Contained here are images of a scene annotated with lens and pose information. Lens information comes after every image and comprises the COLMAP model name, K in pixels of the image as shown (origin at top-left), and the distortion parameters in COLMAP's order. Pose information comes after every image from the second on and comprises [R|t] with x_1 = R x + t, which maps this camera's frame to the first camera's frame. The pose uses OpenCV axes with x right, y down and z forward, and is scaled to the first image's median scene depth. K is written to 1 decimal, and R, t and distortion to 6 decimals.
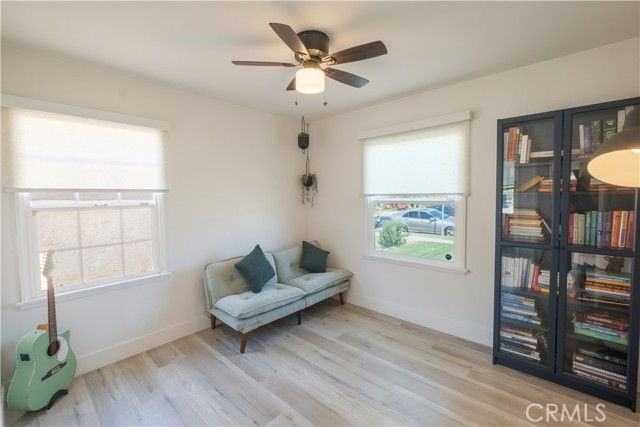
lens RADIAL K [[281.8, 0, 313.8], [0, 281.8, 208.3], [0, 0, 1]] dist [0.000923, 0.000225]
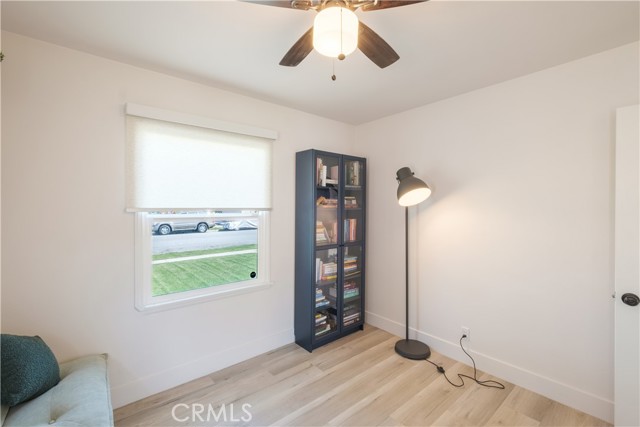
lens RADIAL K [[281.8, 0, 313.8], [0, 281.8, 208.3], [0, 0, 1]] dist [0.000923, 0.000225]
pose [[0.126324, 0.006622, 0.991967, -0.573833], [0.044770, 0.998921, -0.012370, -0.040737], [-0.990978, 0.045973, 0.125892, 0.858574]]
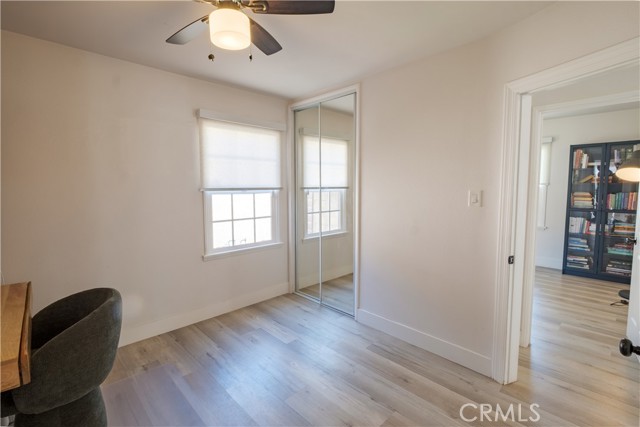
lens RADIAL K [[285.8, 0, 317.3], [0, 285.8, 204.2], [0, 0, 1]] dist [-0.003367, -0.000752]
pose [[0.998655, 0.009238, -0.051022, -0.965917], [-0.007663, 0.999490, 0.030995, 0.040770], [0.051283, -0.030562, 0.998216, -1.035838]]
